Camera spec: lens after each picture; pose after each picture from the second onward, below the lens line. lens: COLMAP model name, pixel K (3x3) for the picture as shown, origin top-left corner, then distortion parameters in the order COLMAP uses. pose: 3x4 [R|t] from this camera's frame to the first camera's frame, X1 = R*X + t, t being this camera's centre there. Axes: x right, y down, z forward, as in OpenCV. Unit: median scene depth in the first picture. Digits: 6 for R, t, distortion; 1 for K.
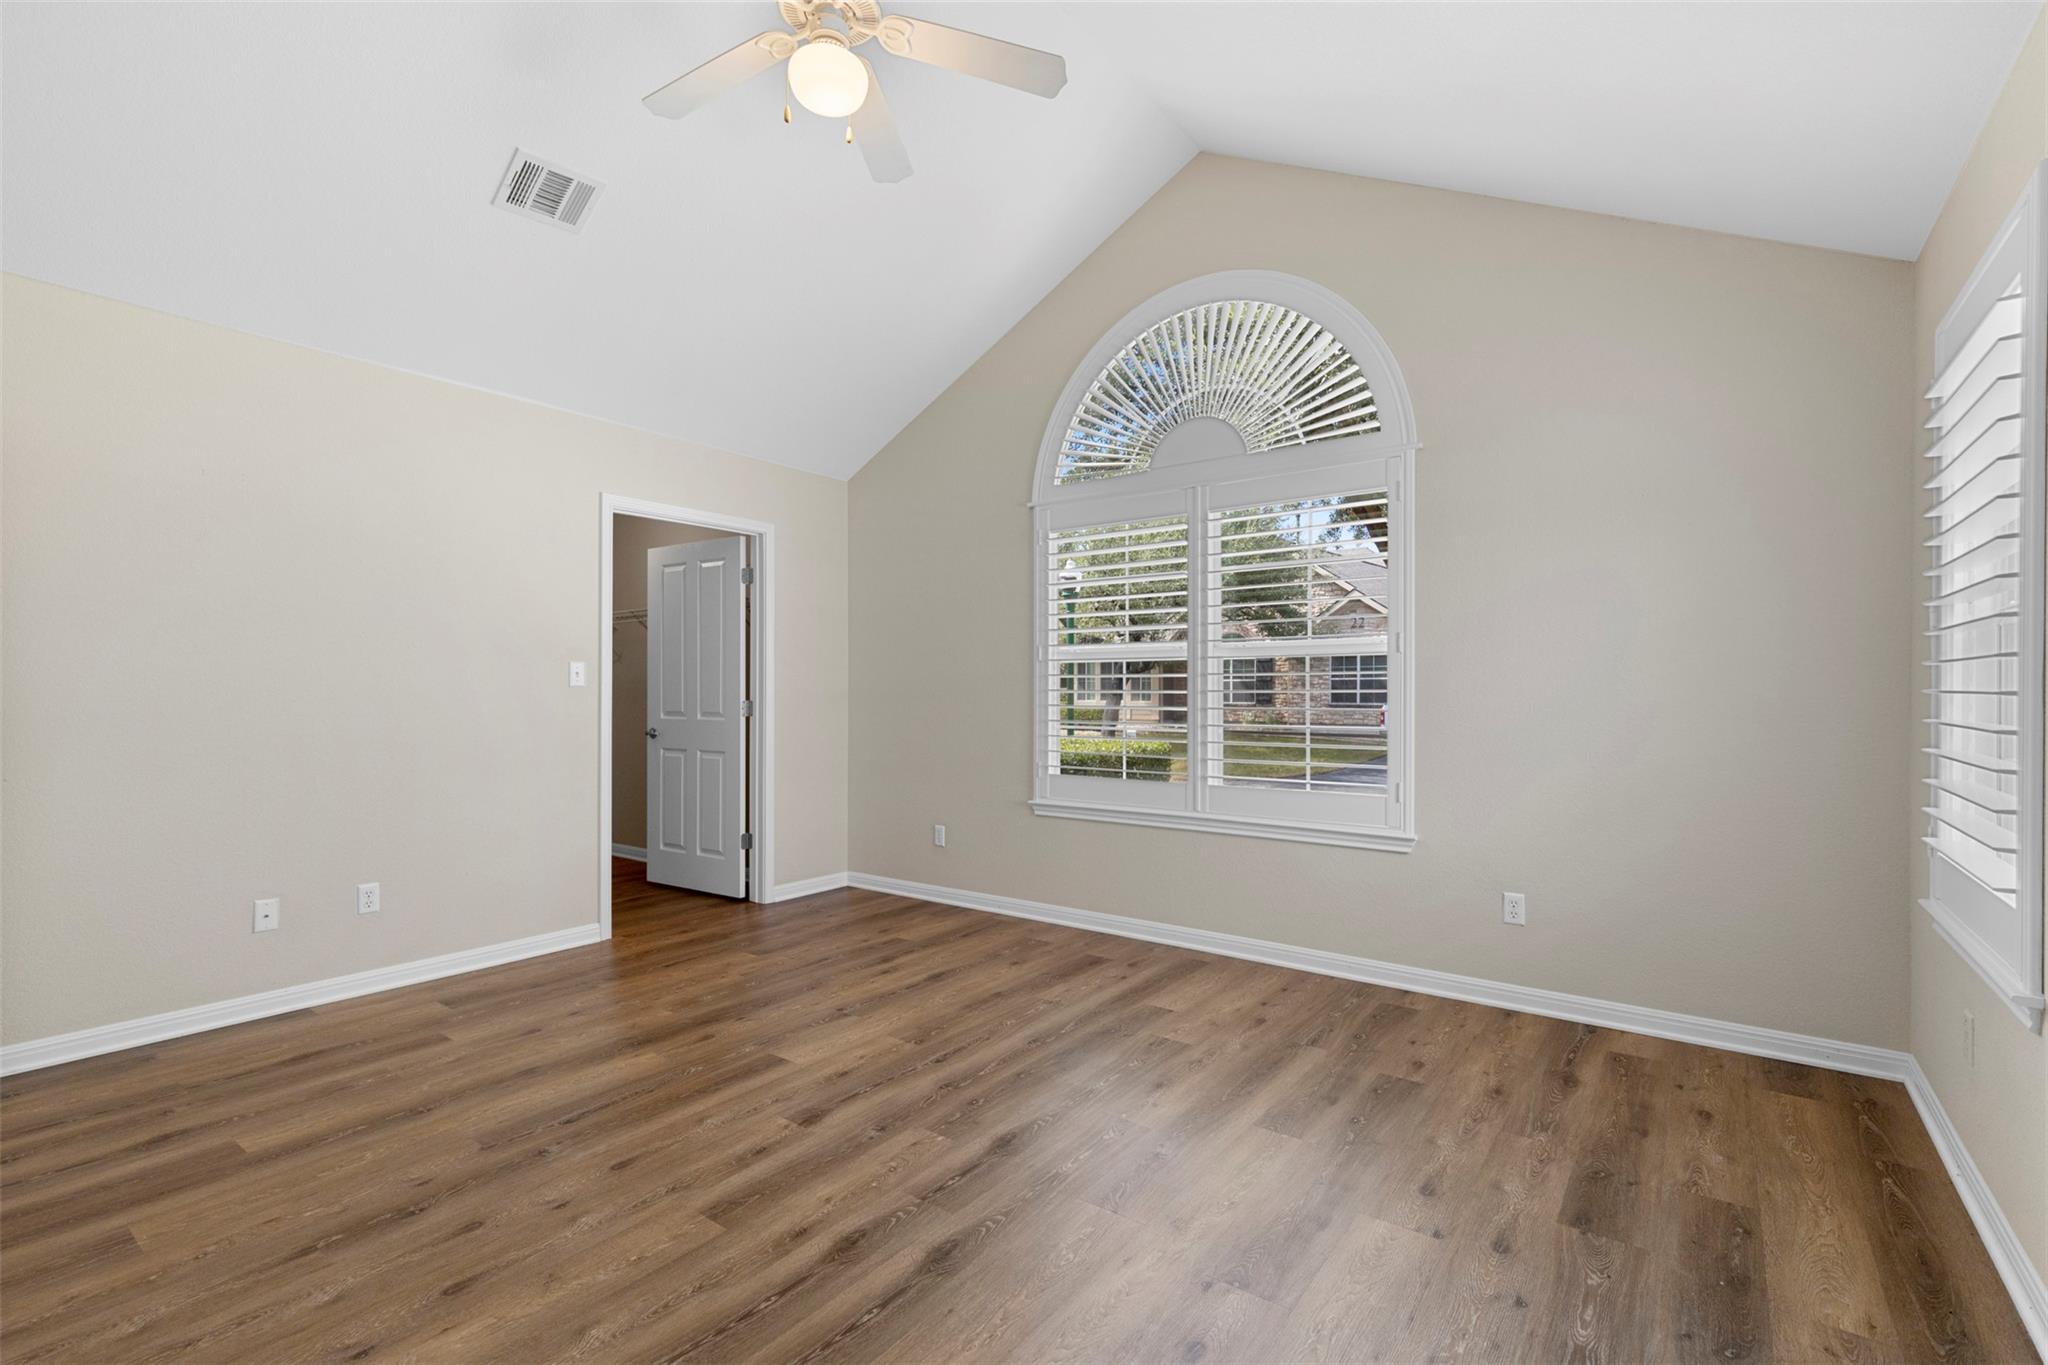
lens RADIAL K [[920.2, 0, 1030.8], [0, 920.2, 696.9], [0, 0, 1]] dist [0.012140, -0.000428]
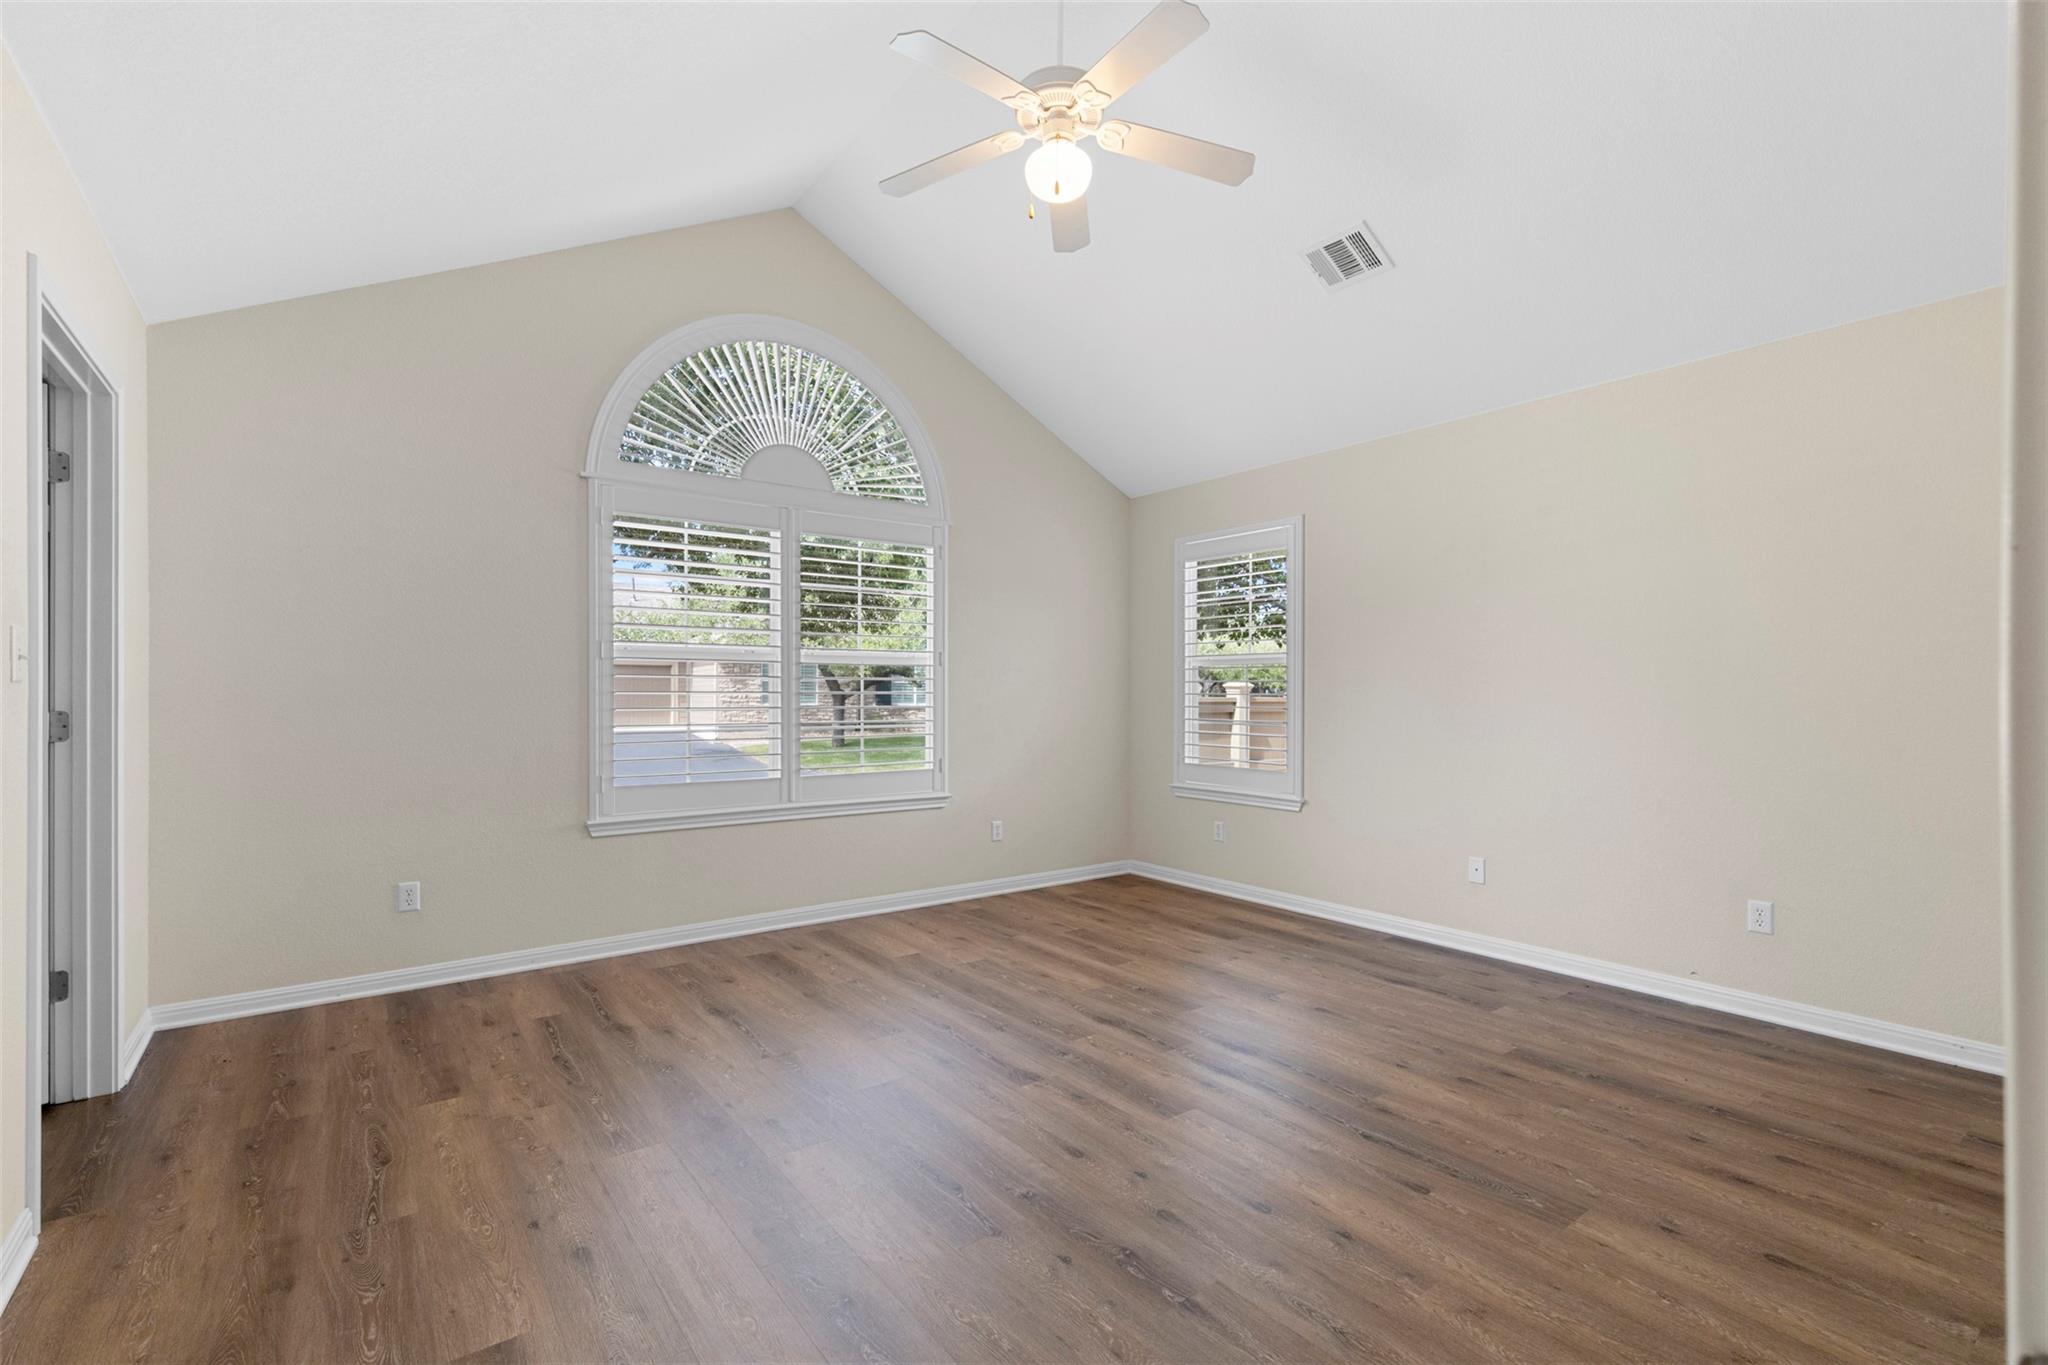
lens RADIAL K [[911.9, 0, 1024.0], [0, 911.9, 695.7], [0, 0, 1]] dist [0.006283, -0.000821]
pose [[0.282939, -0.001514, 0.959137, -0.833613], [0.005263, 0.999986, 0.000026, -0.001653], [-0.959123, 0.005041, 0.282943, 0.445523]]
